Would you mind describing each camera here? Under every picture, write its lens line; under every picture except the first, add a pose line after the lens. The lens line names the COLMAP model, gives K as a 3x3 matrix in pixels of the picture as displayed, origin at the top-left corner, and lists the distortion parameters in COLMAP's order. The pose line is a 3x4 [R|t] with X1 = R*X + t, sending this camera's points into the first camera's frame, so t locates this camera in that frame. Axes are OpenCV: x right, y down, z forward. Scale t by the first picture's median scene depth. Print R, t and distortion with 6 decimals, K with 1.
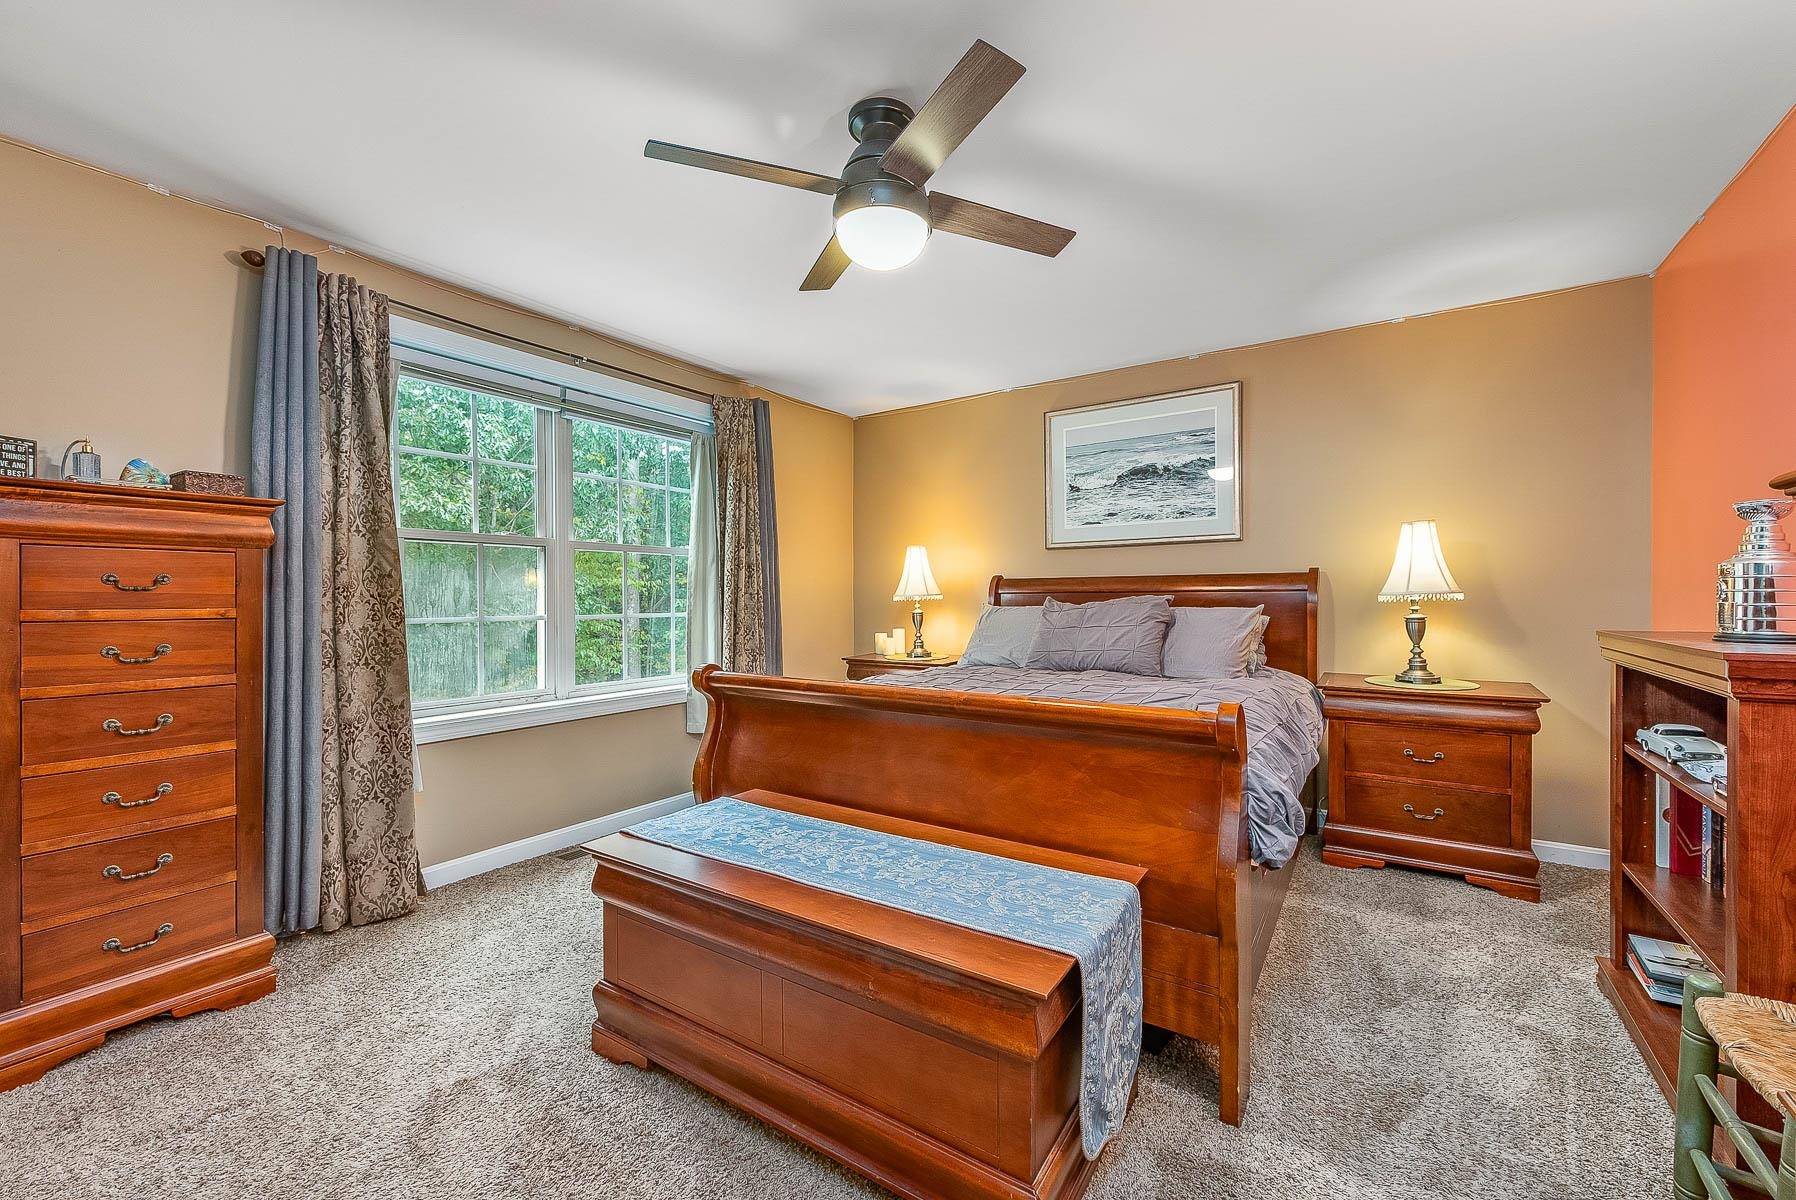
lens RADIAL K [[733.2, 0, 900.9], [0, 733.2, 603.3], [0, 0, 1]] dist [0.012381, 0.000049]
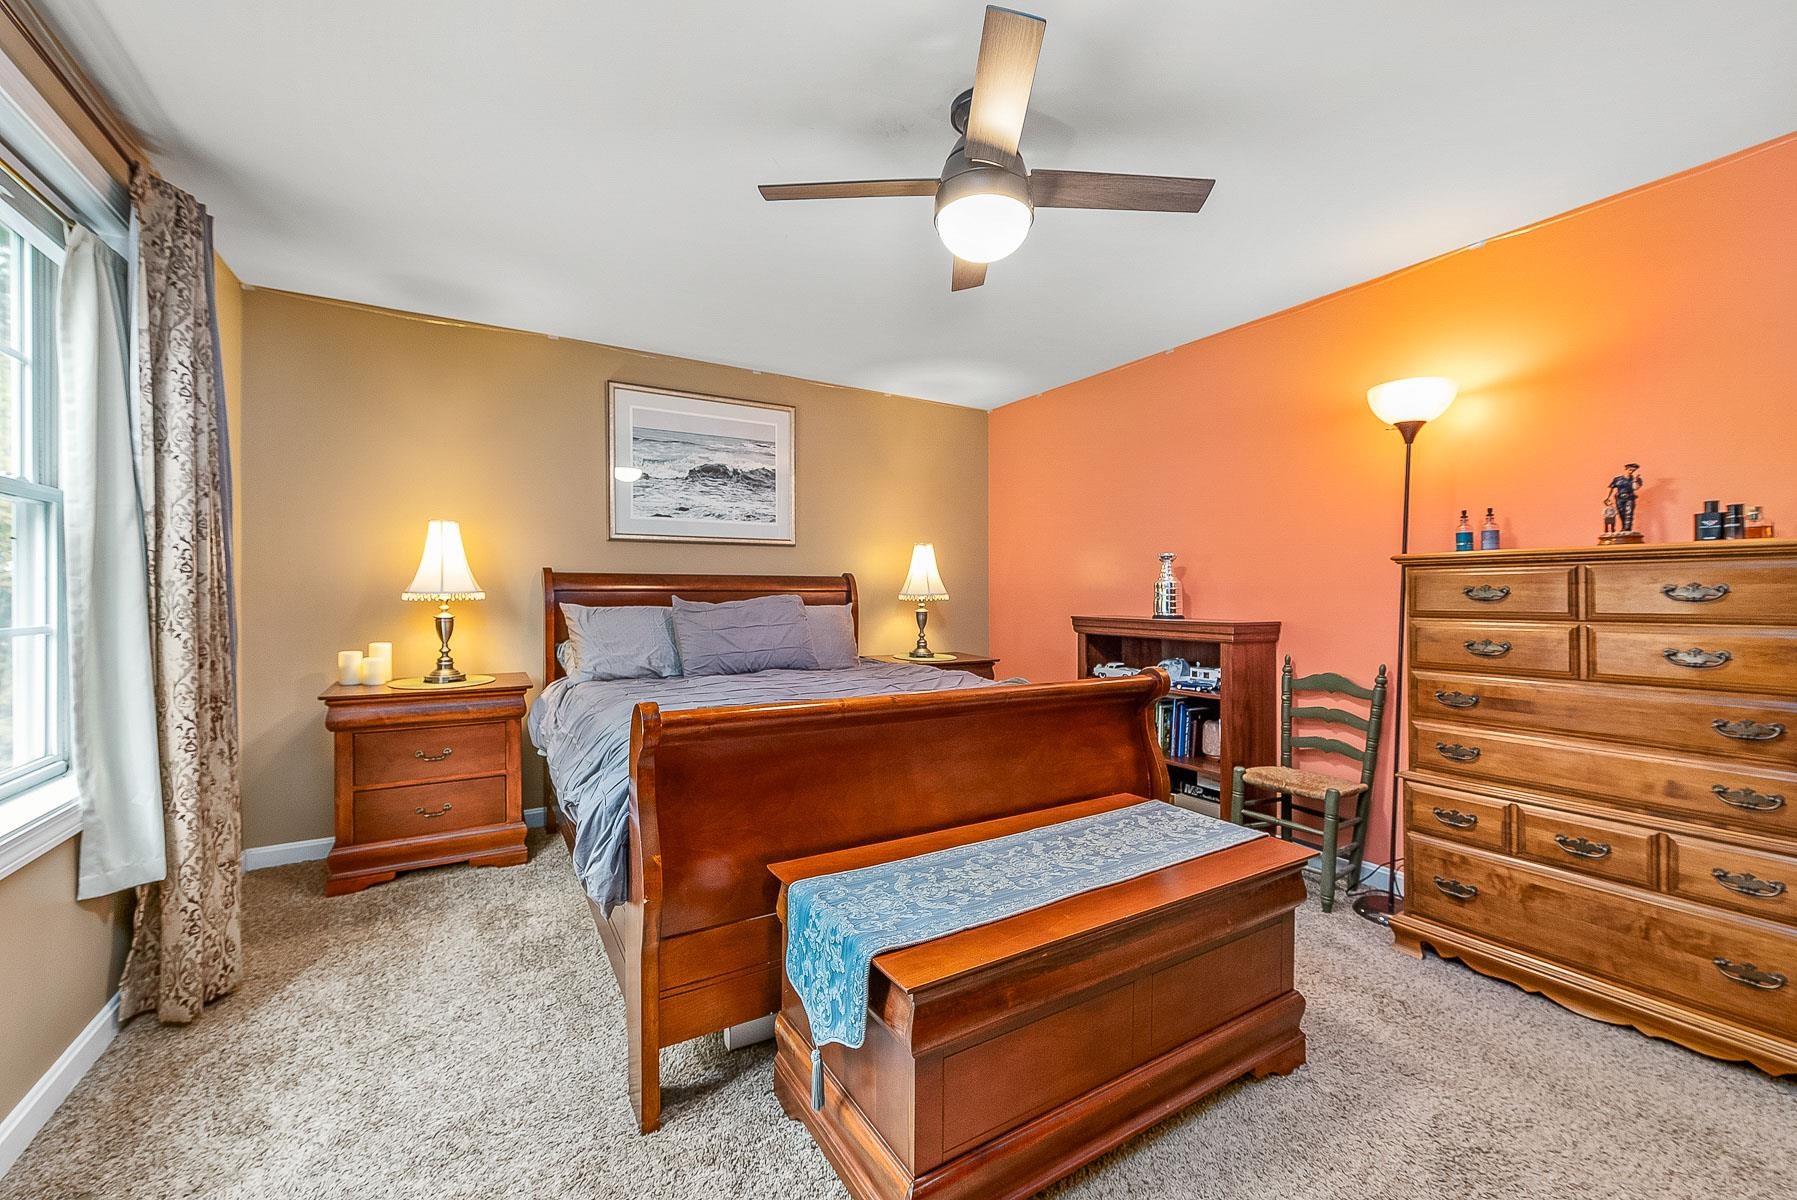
lens RADIAL K [[749.8, 0, 900.8], [0, 749.8, 589.9], [0, 0, 1]] dist [-0.002973, -0.000230]
pose [[0.400159, 0.011435, 0.916374, -0.516358], [0.004732, 0.999883, -0.014544, -0.001018], [-0.916433, 0.010156, 0.400058, 0.375317]]
